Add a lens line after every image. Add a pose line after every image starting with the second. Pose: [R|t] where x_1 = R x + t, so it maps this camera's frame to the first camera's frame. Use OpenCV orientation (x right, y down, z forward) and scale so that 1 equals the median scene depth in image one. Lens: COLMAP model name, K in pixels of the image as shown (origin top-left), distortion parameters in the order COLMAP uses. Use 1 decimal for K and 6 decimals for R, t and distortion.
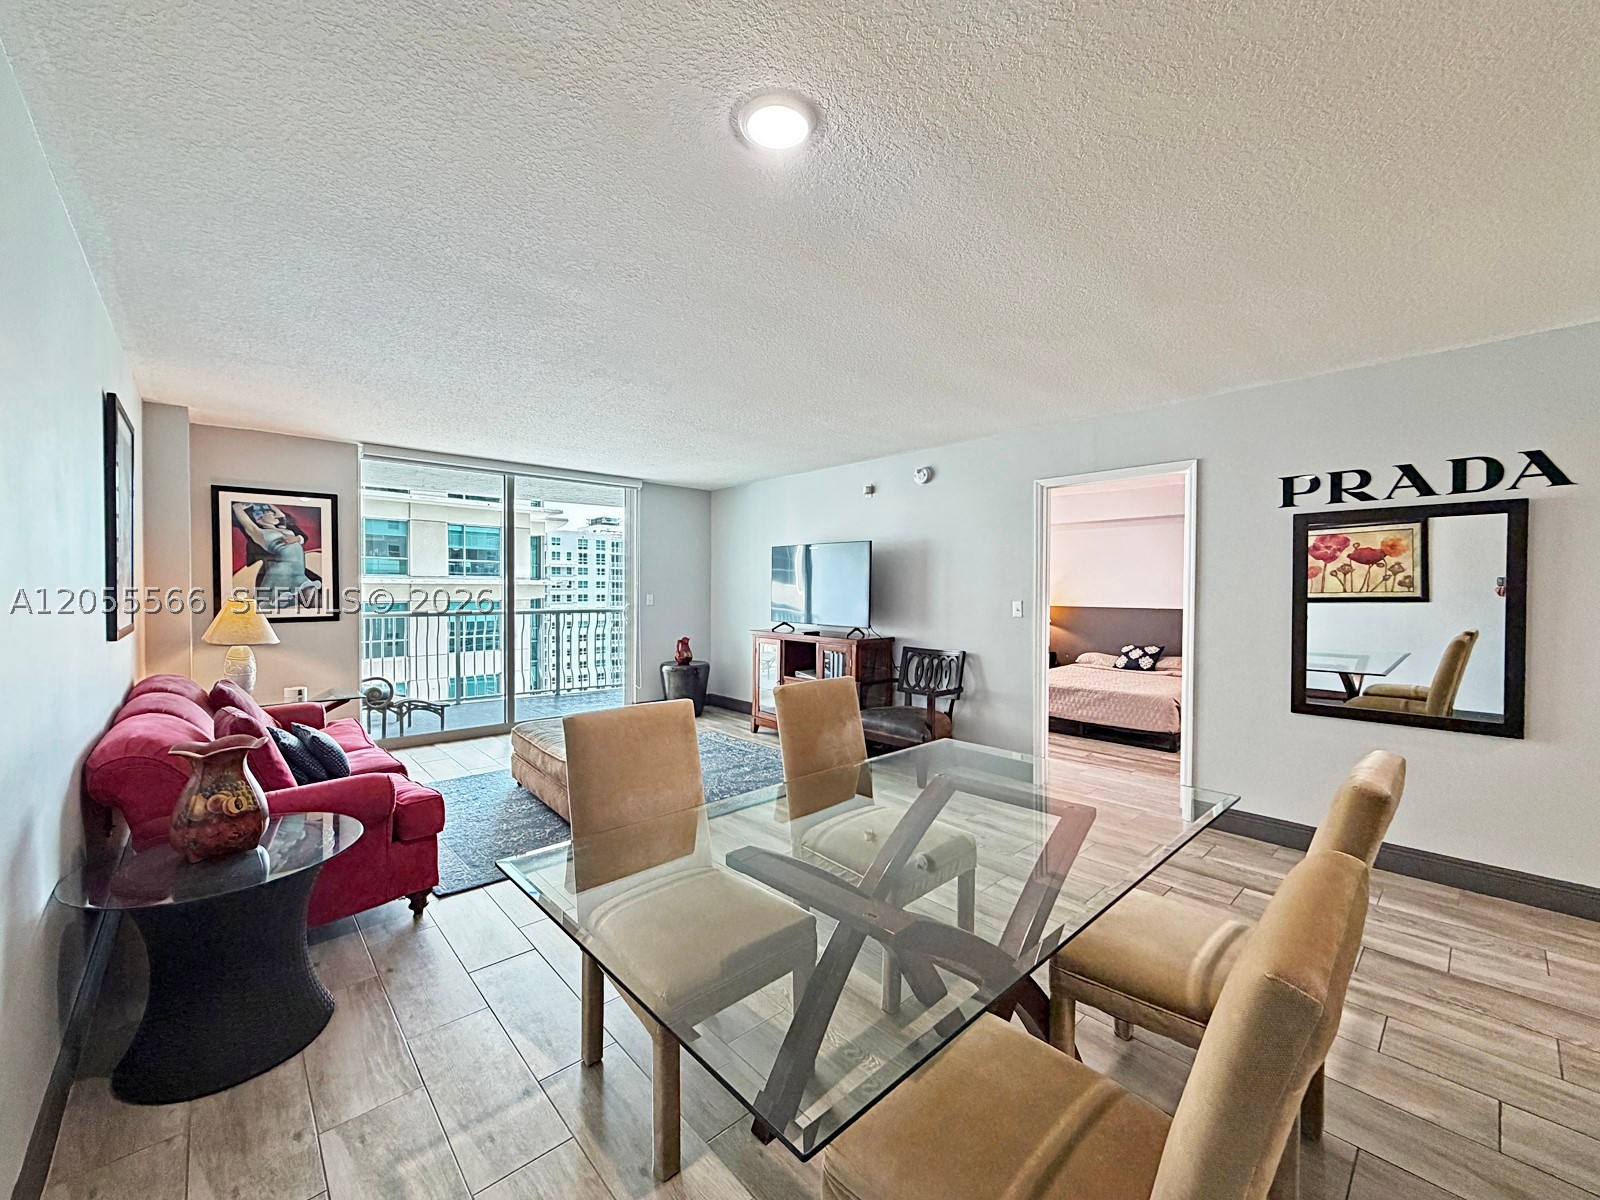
lens RADIAL K [[629.9, 0, 844.1], [0, 629.9, 598.7], [0, 0, 1]] dist [0.000880, -0.000006]
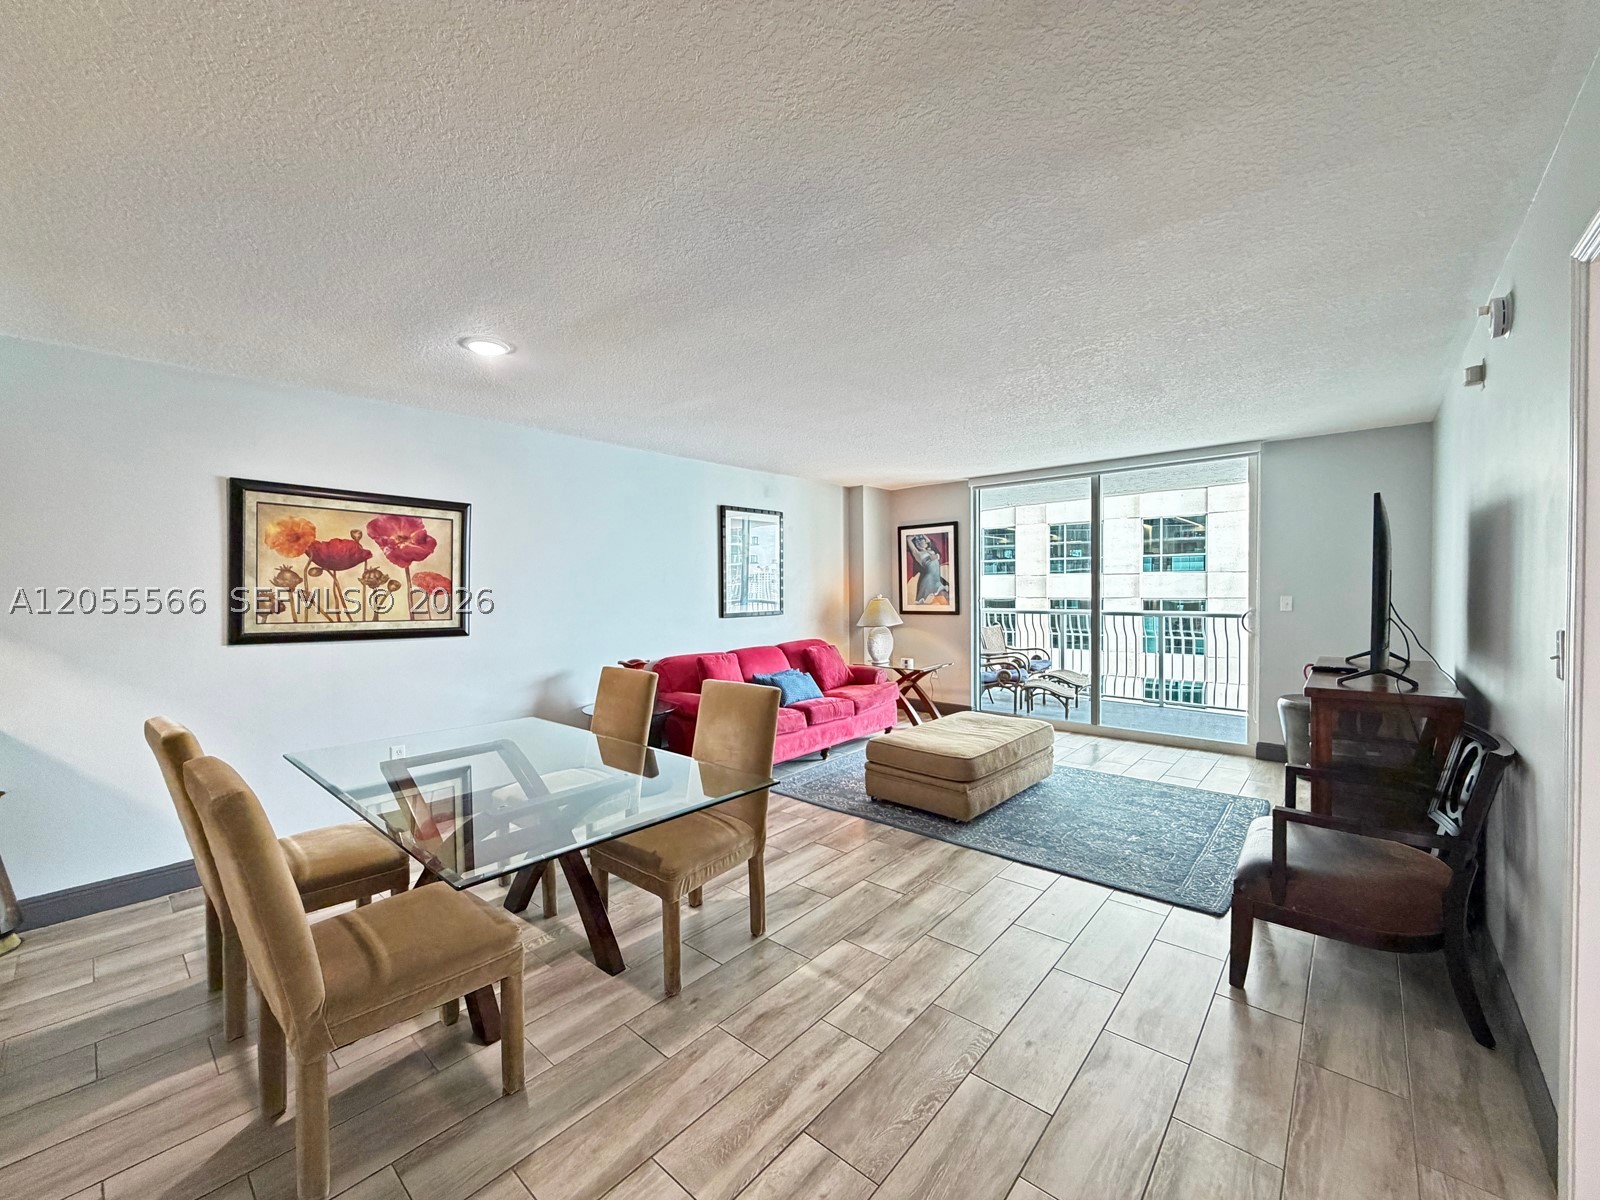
lens RADIAL K [[644.4, 0, 768.9], [0, 644.4, 601.1], [0, 0, 1]] dist [-0.001766, -0.000064]
pose [[0.051959, 0.018211, -0.998483, 0.562381], [-0.003249, 0.999832, 0.018066, -0.018075], [0.998644, 0.002305, 0.052009, 0.533373]]
